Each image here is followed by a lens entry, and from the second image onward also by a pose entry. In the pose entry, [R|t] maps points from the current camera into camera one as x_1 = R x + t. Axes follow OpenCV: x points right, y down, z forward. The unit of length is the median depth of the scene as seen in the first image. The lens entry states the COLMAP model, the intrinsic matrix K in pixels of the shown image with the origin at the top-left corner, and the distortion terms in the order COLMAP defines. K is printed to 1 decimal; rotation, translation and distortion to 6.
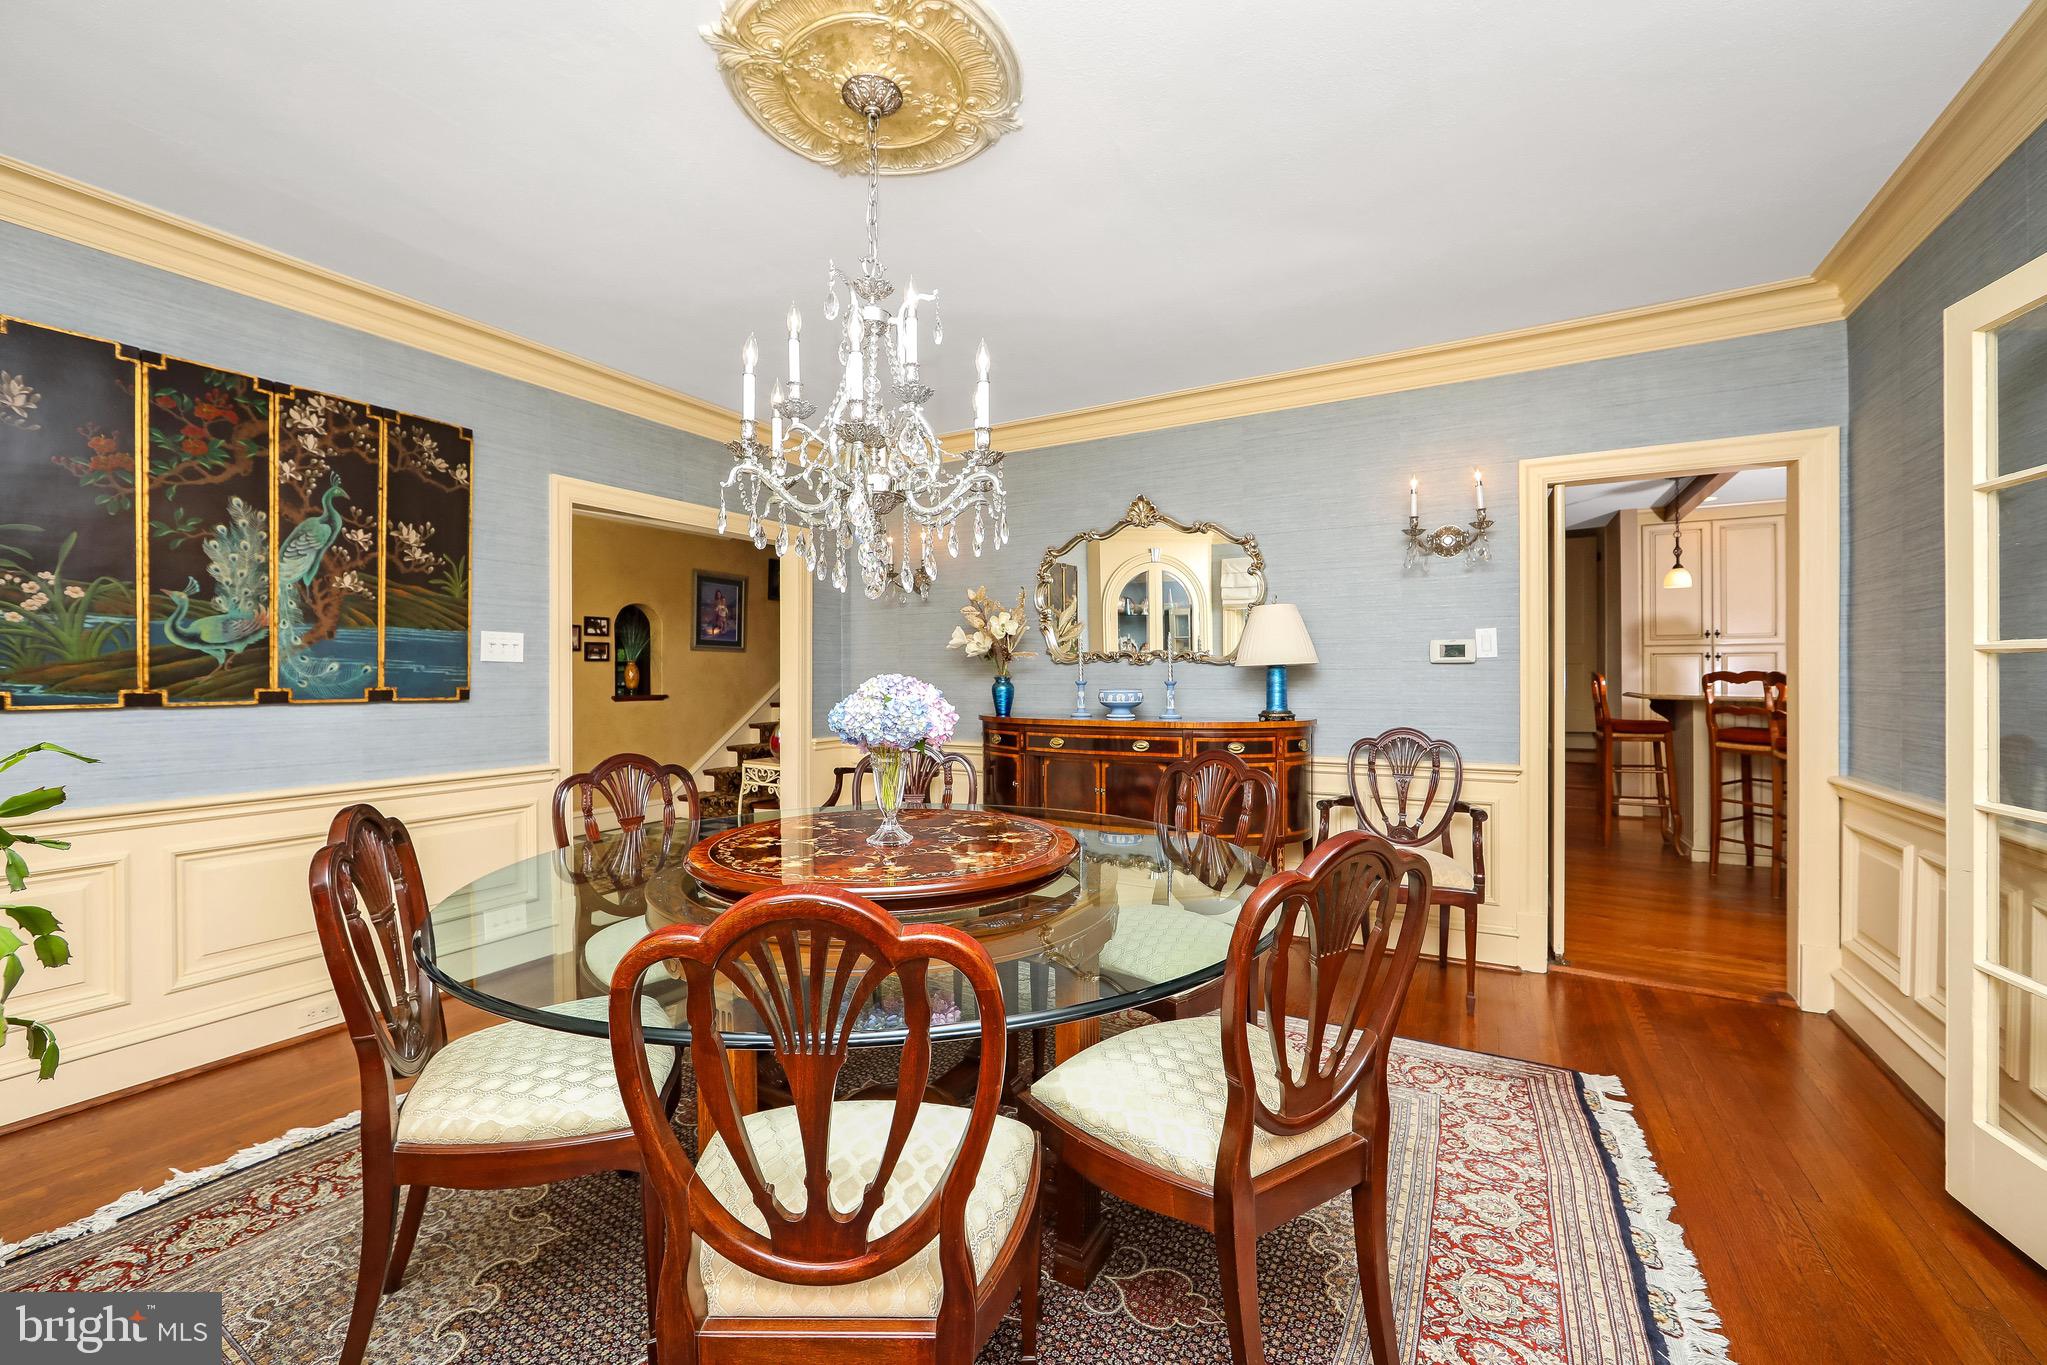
lens RADIAL K [[816.3, 0, 1027.5], [0, 816.3, 678.3], [0, 0, 1]] dist [-0.009440, -0.000148]
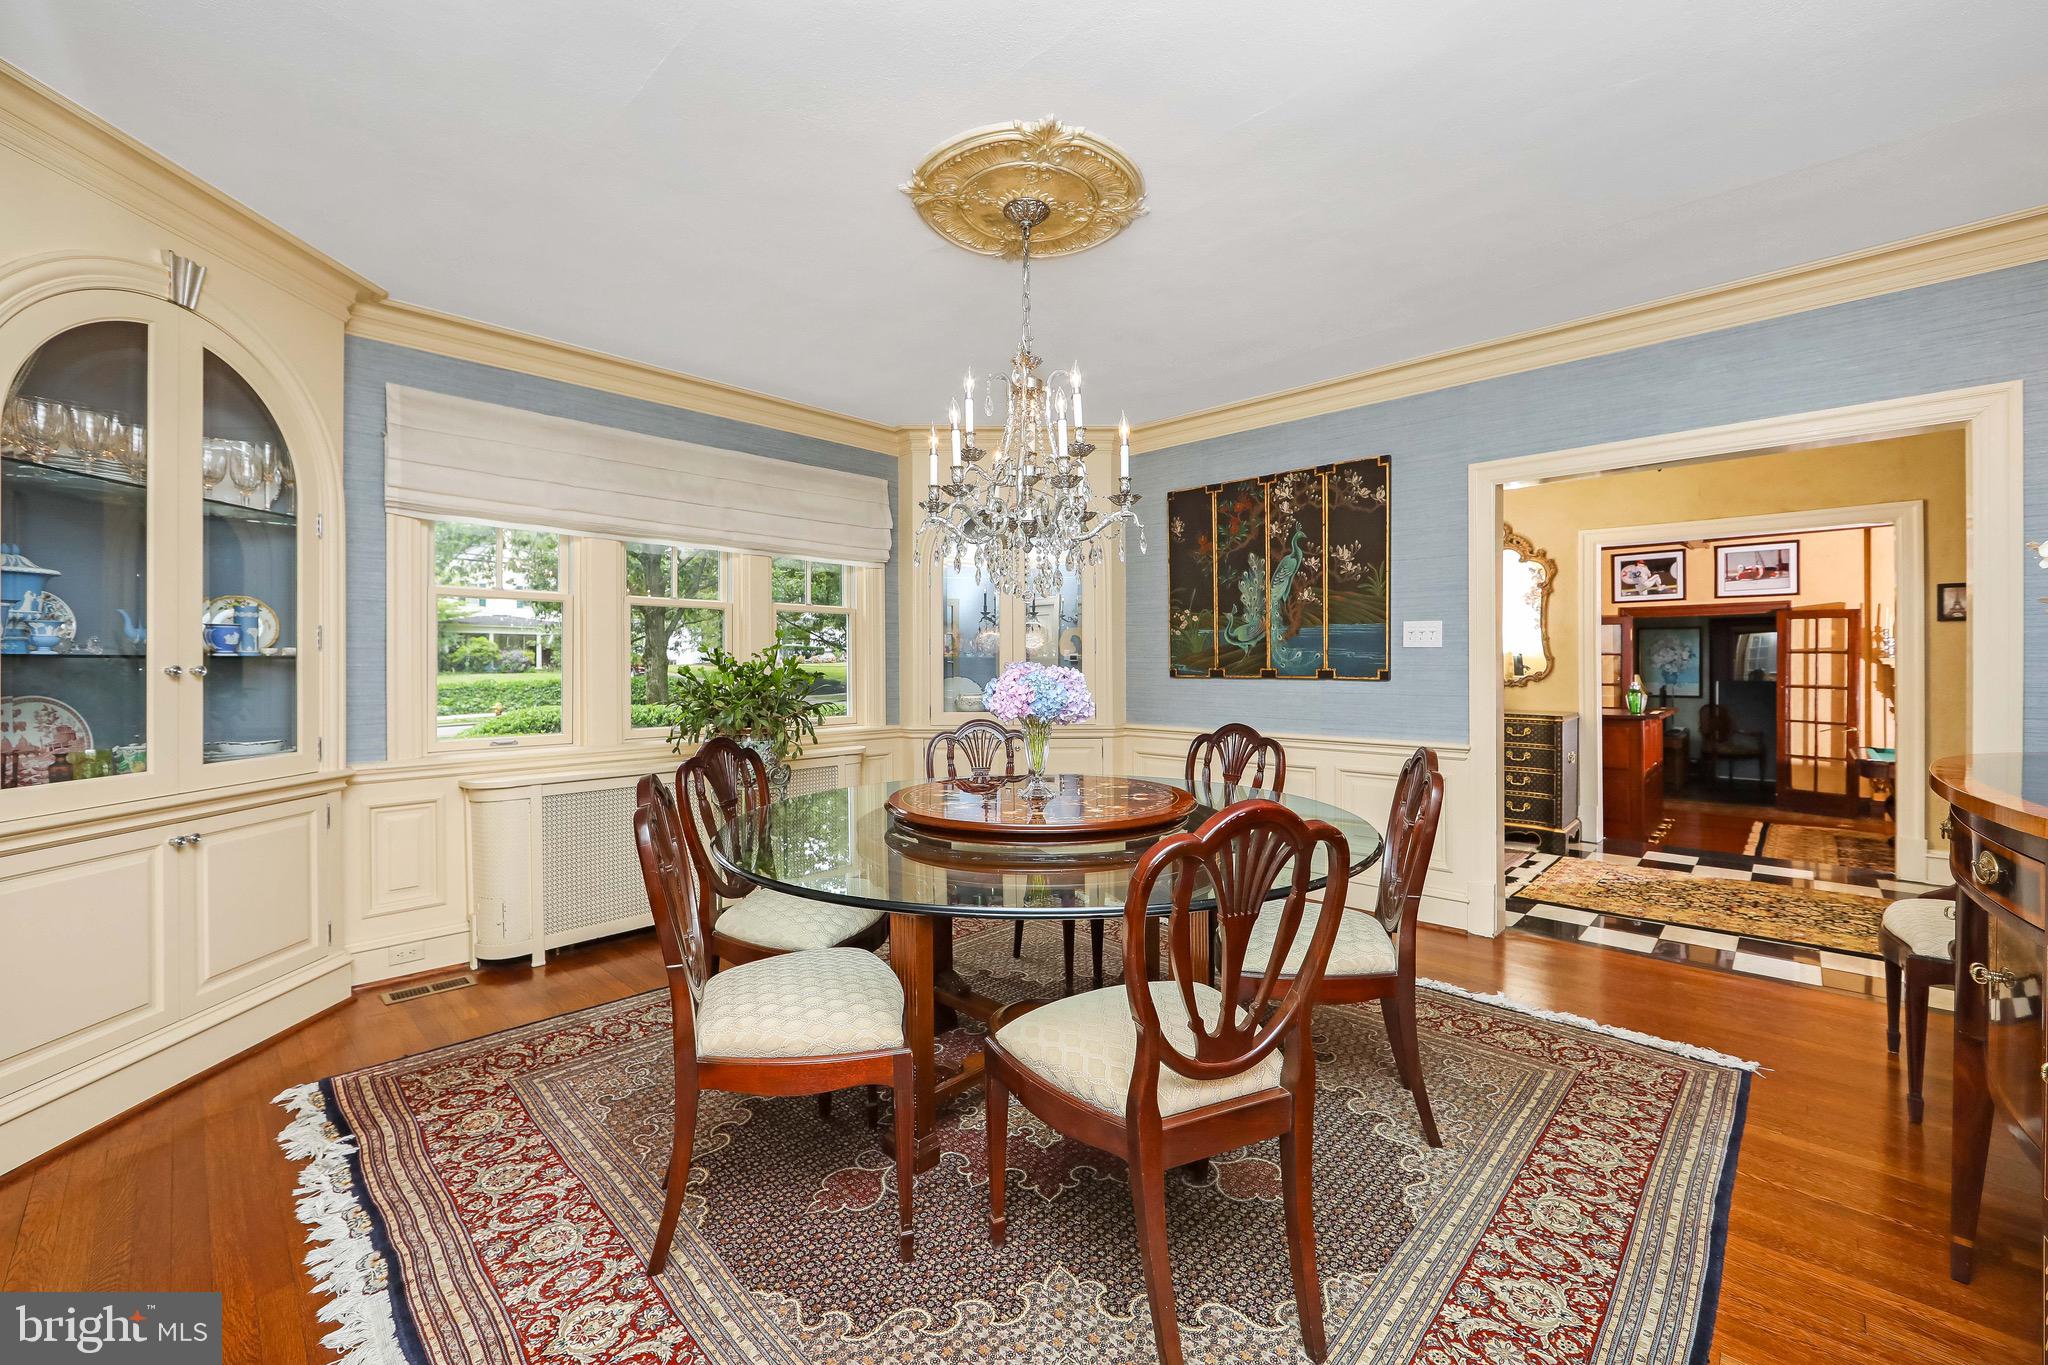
lens RADIAL K [[816.7, 0, 1002.8], [0, 816.7, 665.3], [0, 0, 1]] dist [-0.009440, -0.000148]
pose [[-0.266073, 0.005538, -0.963937, 0.726221], [0.001087, 0.999985, 0.005445, -0.002586], [0.963952, 0.000401, -0.266075, 0.891375]]
